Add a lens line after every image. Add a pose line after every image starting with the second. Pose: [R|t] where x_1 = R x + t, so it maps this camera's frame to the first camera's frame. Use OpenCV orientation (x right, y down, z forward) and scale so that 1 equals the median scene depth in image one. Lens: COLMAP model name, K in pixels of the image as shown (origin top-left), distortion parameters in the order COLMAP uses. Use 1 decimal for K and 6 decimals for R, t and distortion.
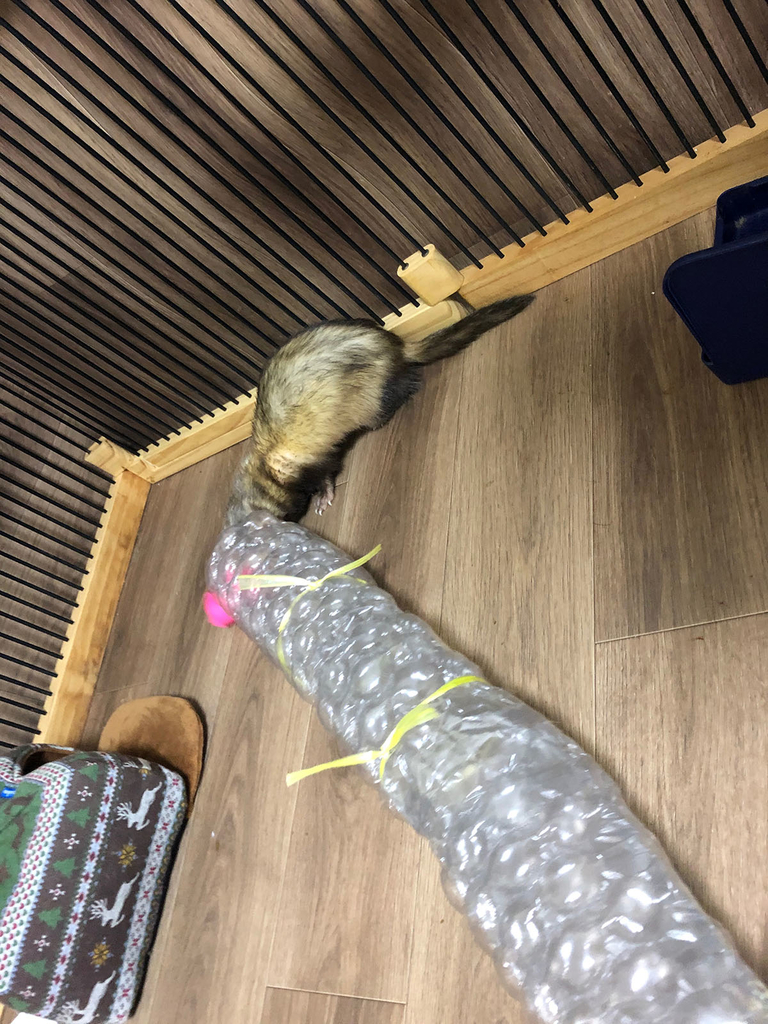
lens RADIAL K [[859.4, 0, 381.6], [0, 859.4, 522.6], [0, 0, 1]] dist [0.003096, 0.023590]
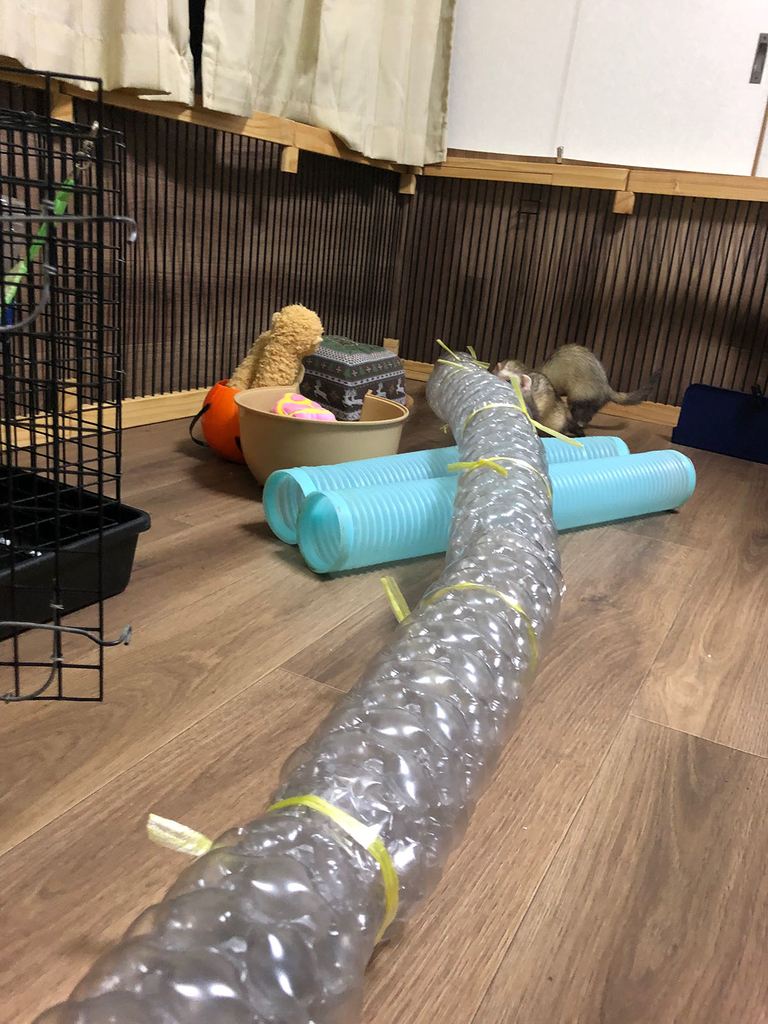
lens RADIAL K [[859.4, 0, 386.2], [0, 859.4, 514.7], [0, 0, 1]] dist [0.003096, 0.023590]
pose [[0.648183, 0.761478, -0.003109, -0.033097], [-0.667174, 0.565932, -0.484354, 1.758807], [-0.367066, 0.316024, 0.874866, -0.975148]]
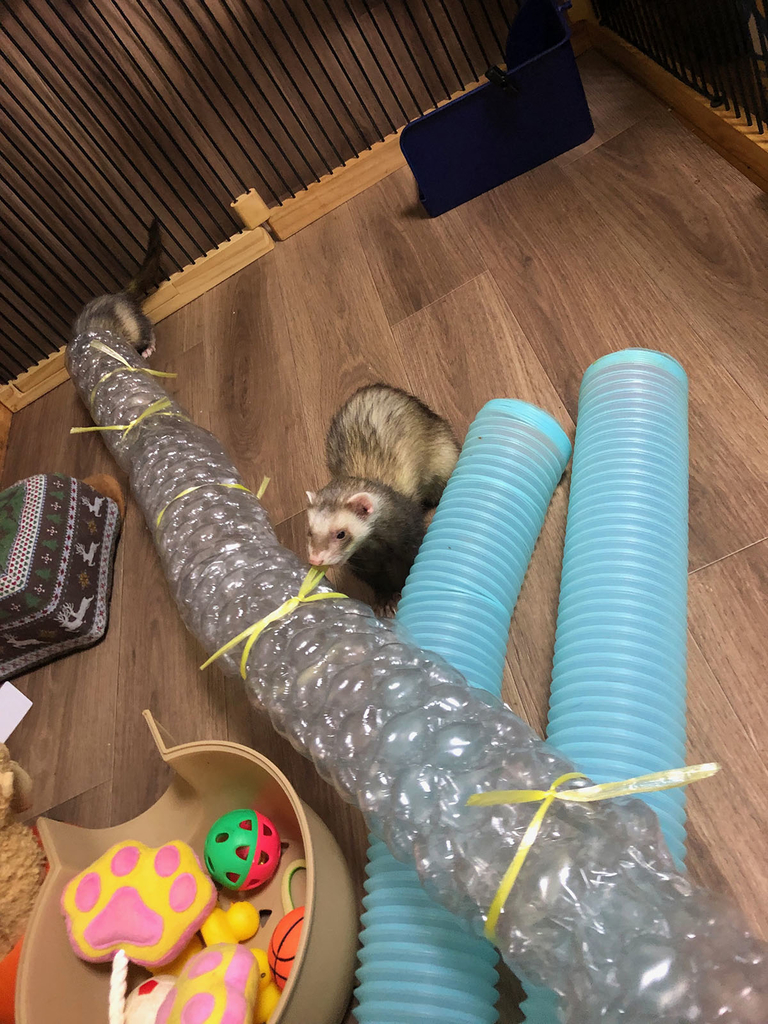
lens RADIAL K [[859.4, 0, 383.1], [0, 859.4, 503.7], [0, 0, 1]] dist [0.003096, 0.023590]
pose [[0.934642, -0.046617, 0.352521, -0.346701], [0.145853, 0.954395, -0.260494, 0.788691], [-0.324301, 0.294885, 0.898817, -0.424362]]
